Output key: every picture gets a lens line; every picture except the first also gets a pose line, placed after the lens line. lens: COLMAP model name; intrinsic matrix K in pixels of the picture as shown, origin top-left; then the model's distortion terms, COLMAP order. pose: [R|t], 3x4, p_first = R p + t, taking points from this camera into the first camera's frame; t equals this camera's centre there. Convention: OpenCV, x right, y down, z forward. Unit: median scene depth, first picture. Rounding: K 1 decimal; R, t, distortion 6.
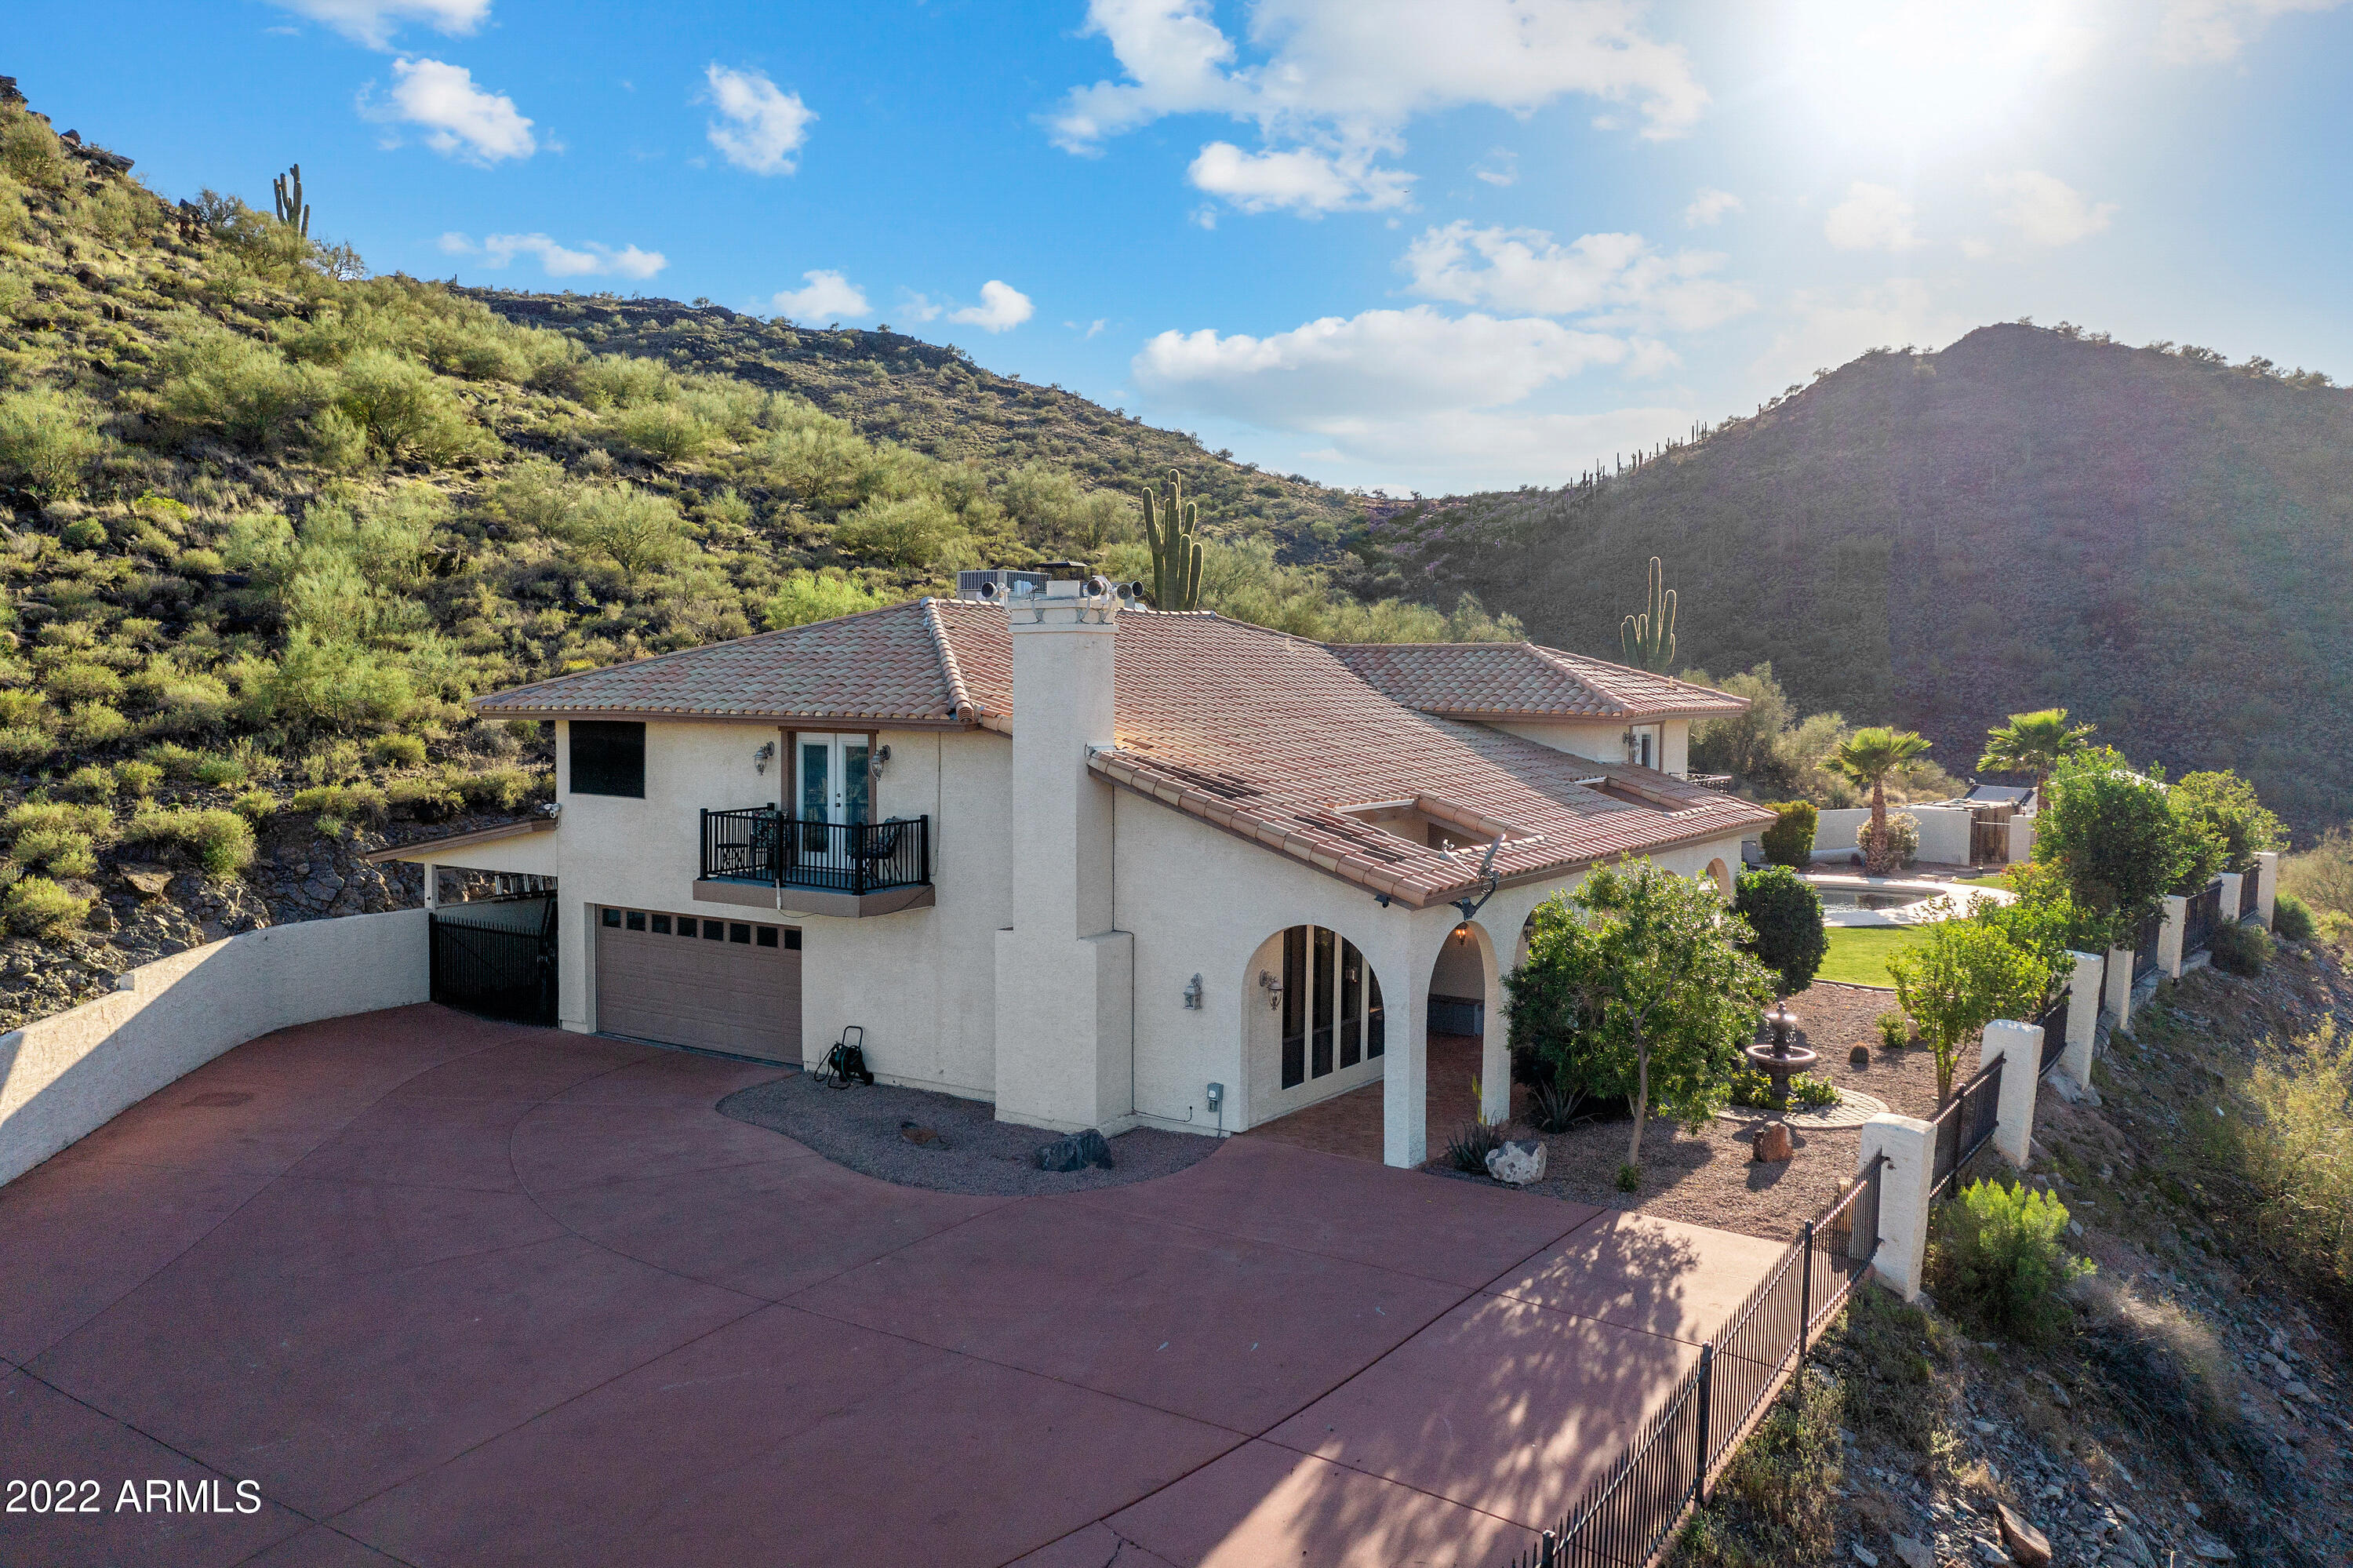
lens RADIAL K [[1867.1, 0, 1176.5], [0, 1867.1, 784.0], [0, 0, 1]] dist [-0.009106, 0.001502]
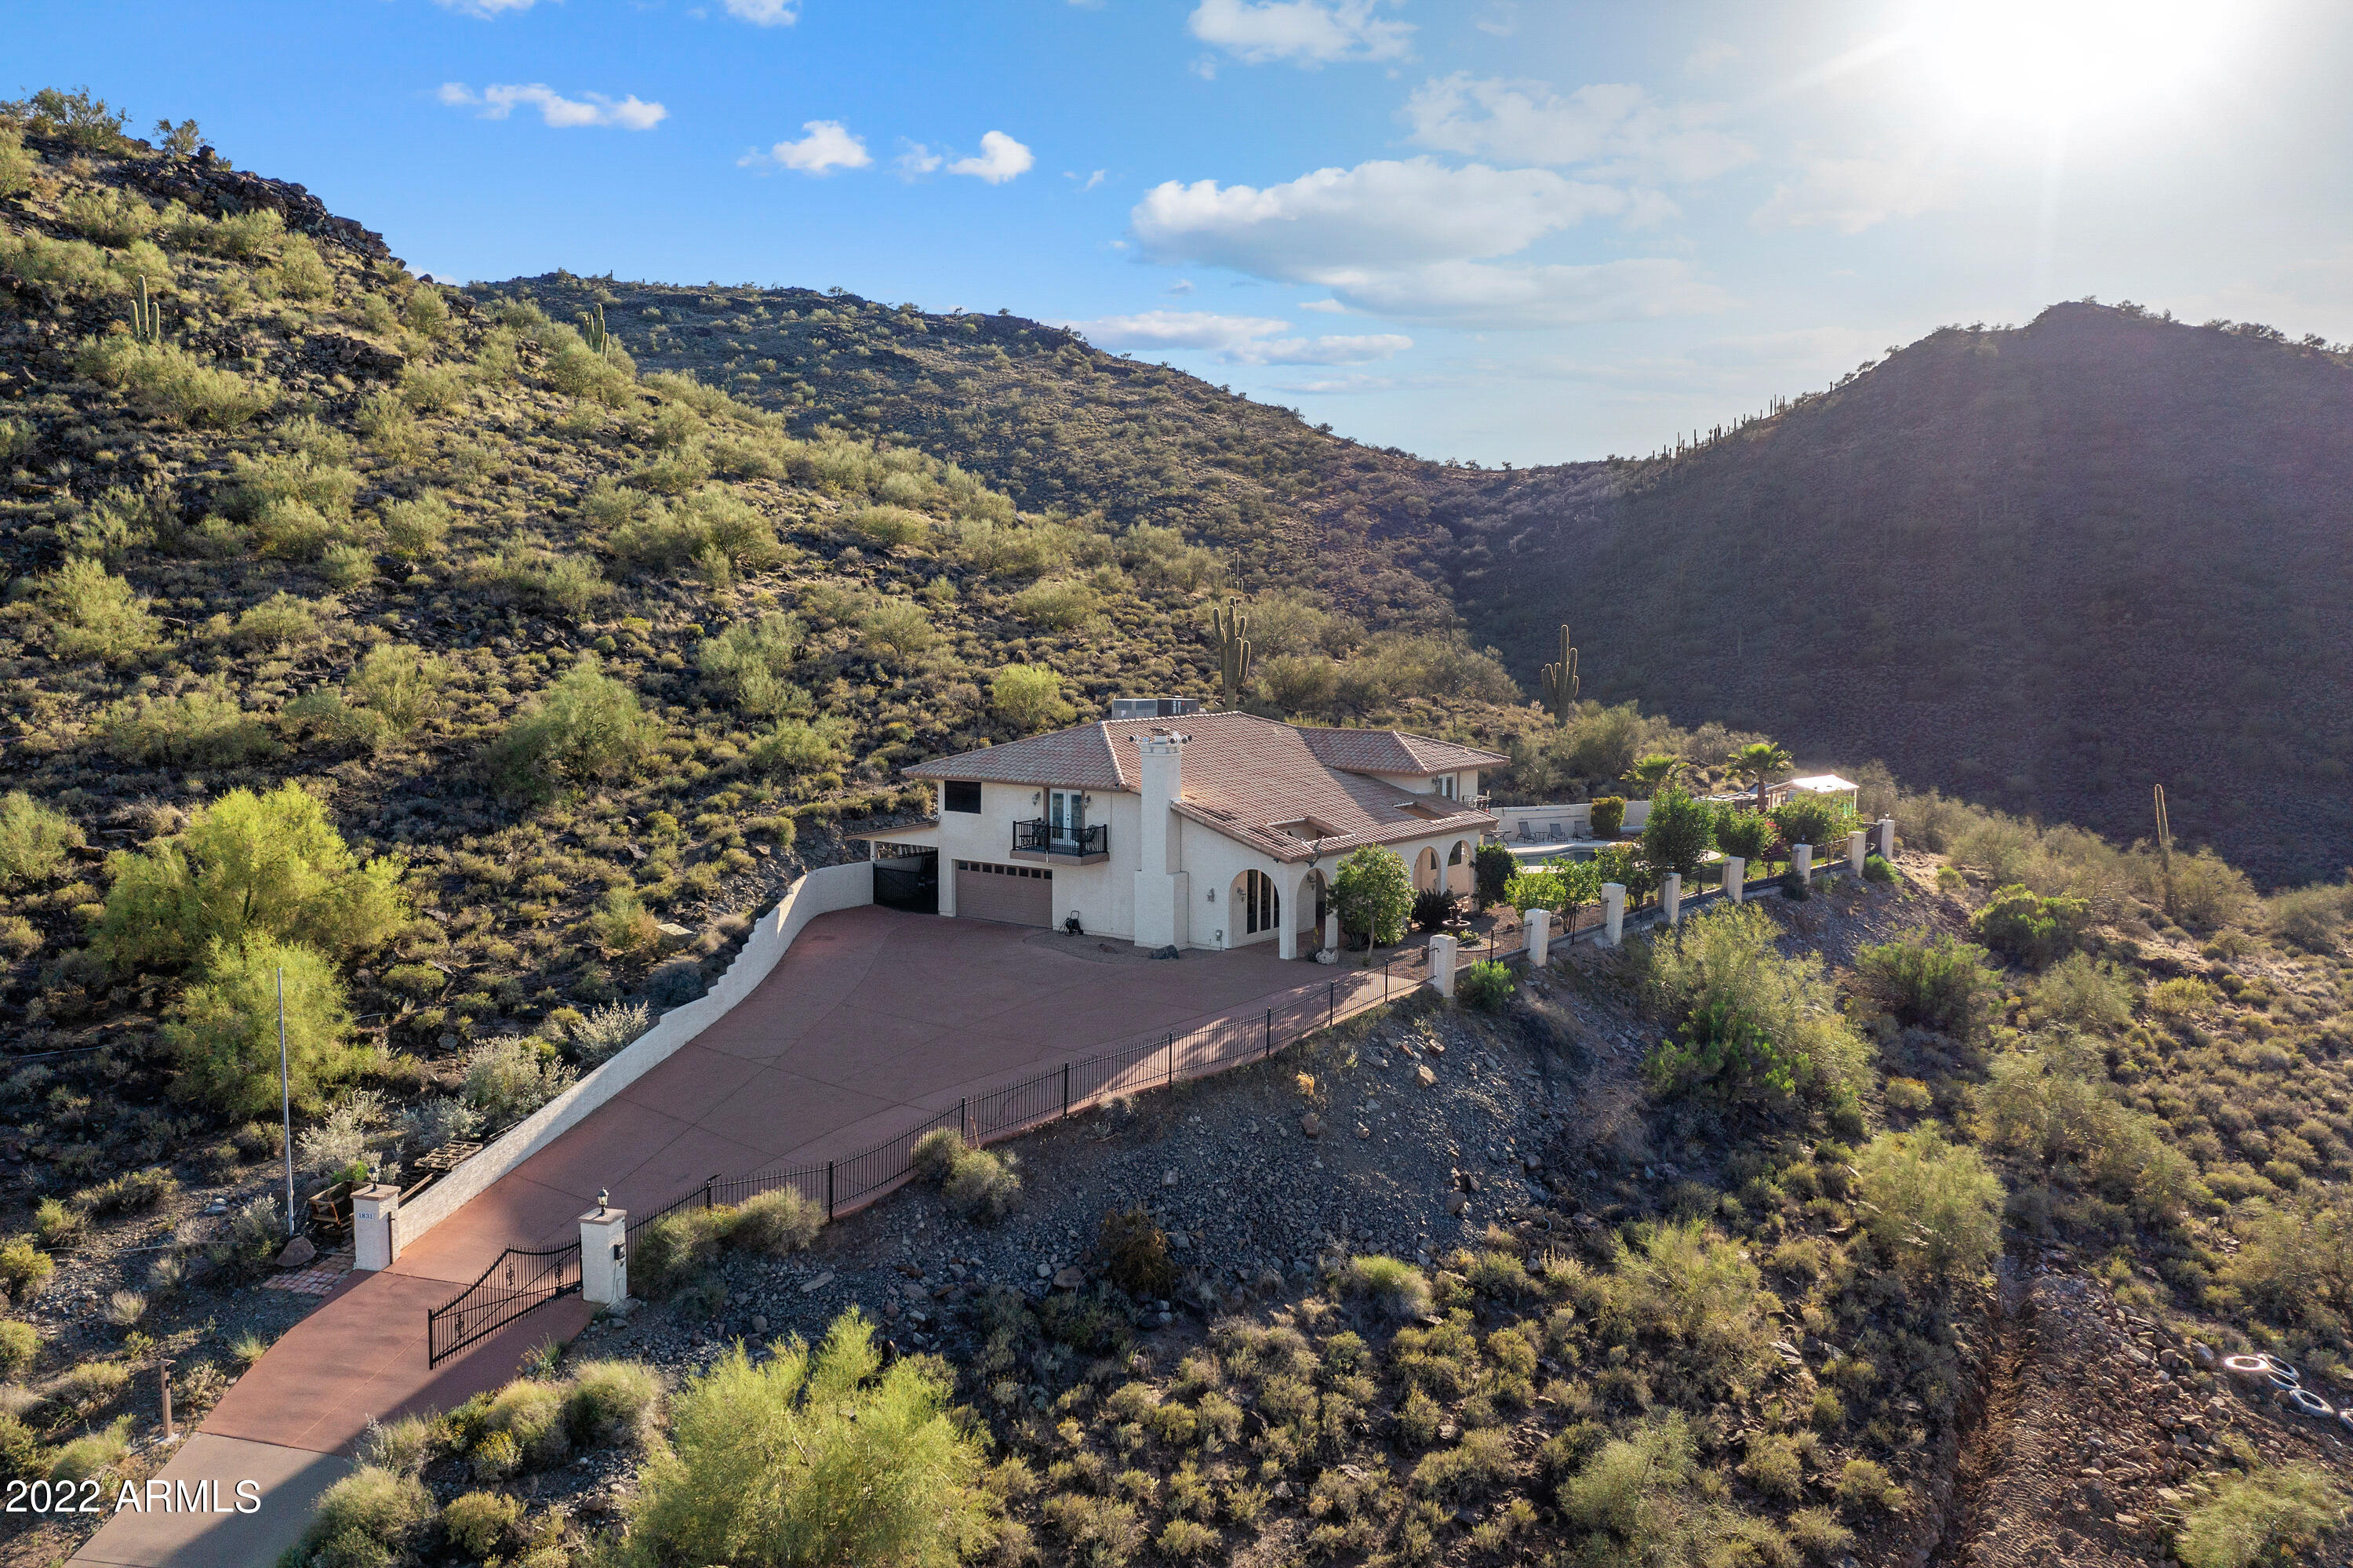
lens RADIAL K [[1867.1, 0, 1176.5], [0, 1867.1, 784.0], [0, 0, 1]] dist [-0.009106, 0.001502]
pose [[0.998242, 0.000971, -0.059258, 0.034766], [0.000667, 0.999619, 0.027611, -0.034744], [0.059262, -0.027602, 0.997861, -0.481511]]
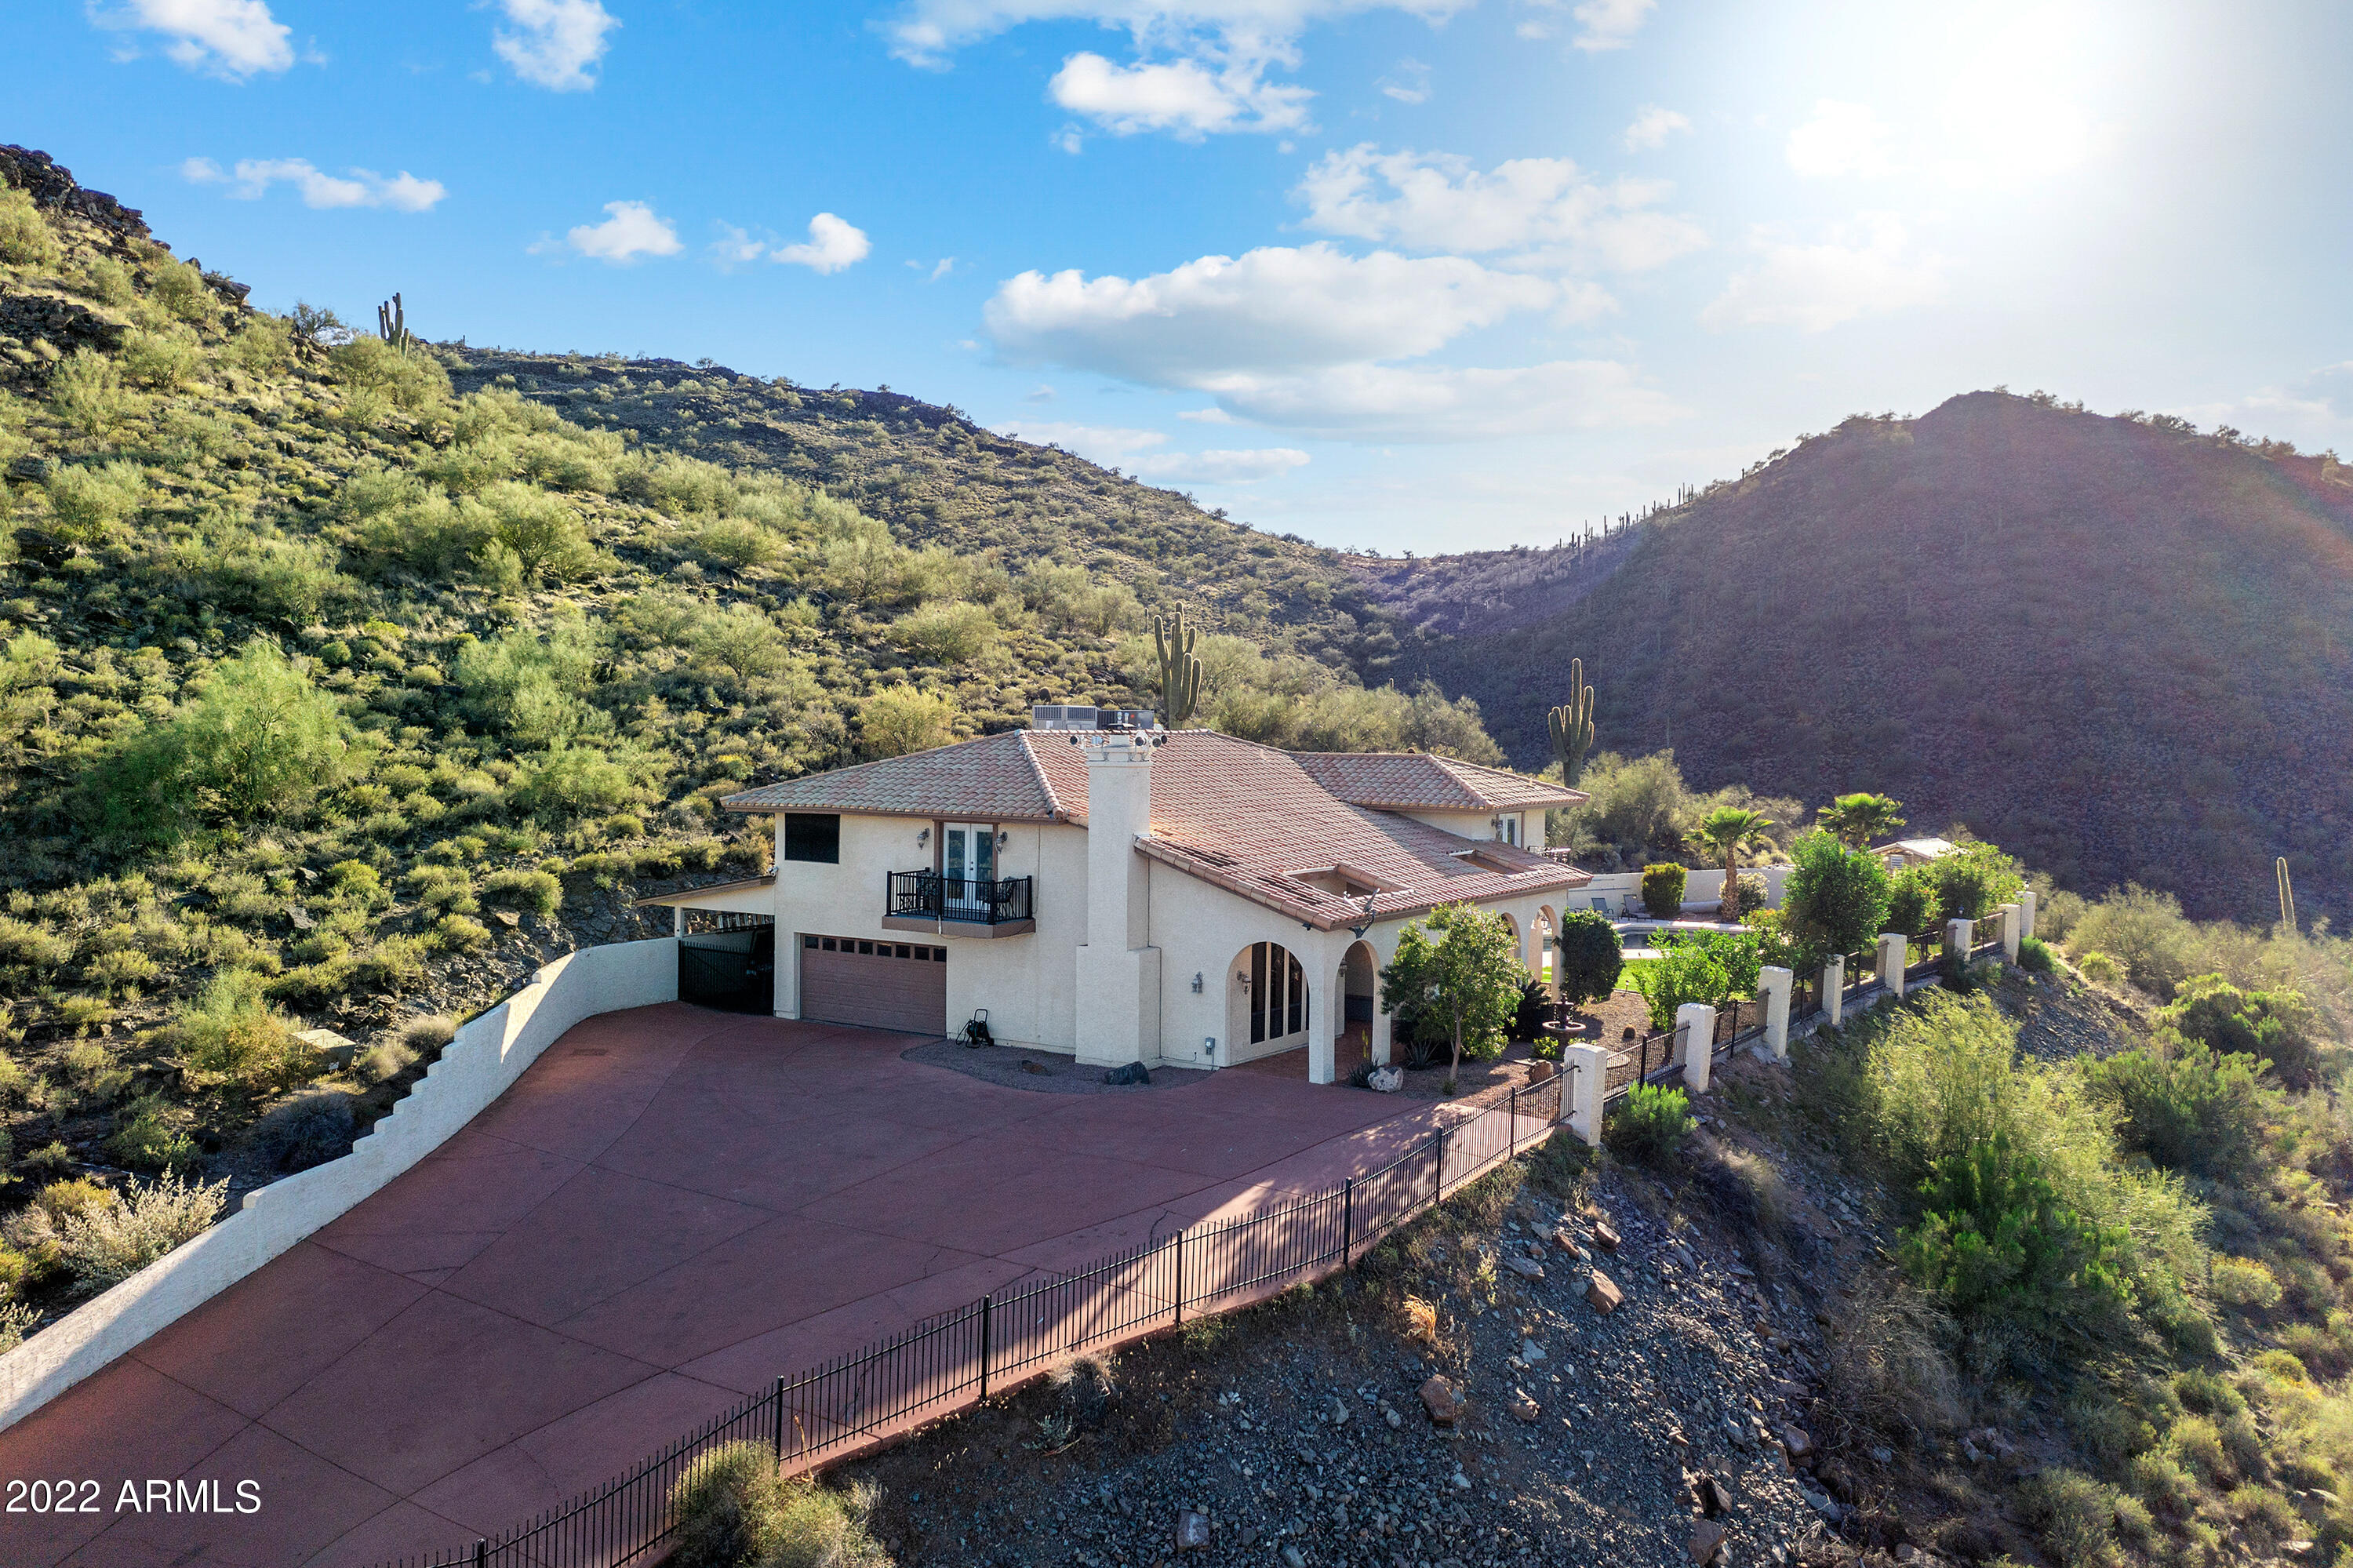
lens RADIAL K [[1902.6, 0, 1176.5], [0, 1902.6, 784.0], [0, 0, 1]] dist [-0.010597, -0.000643]
pose [[0.999991, 0.002754, 0.003218, -0.004672], [-0.002663, 0.999604, -0.028010, -0.005563], [-0.003294, 0.028001, 0.999602, -0.212278]]
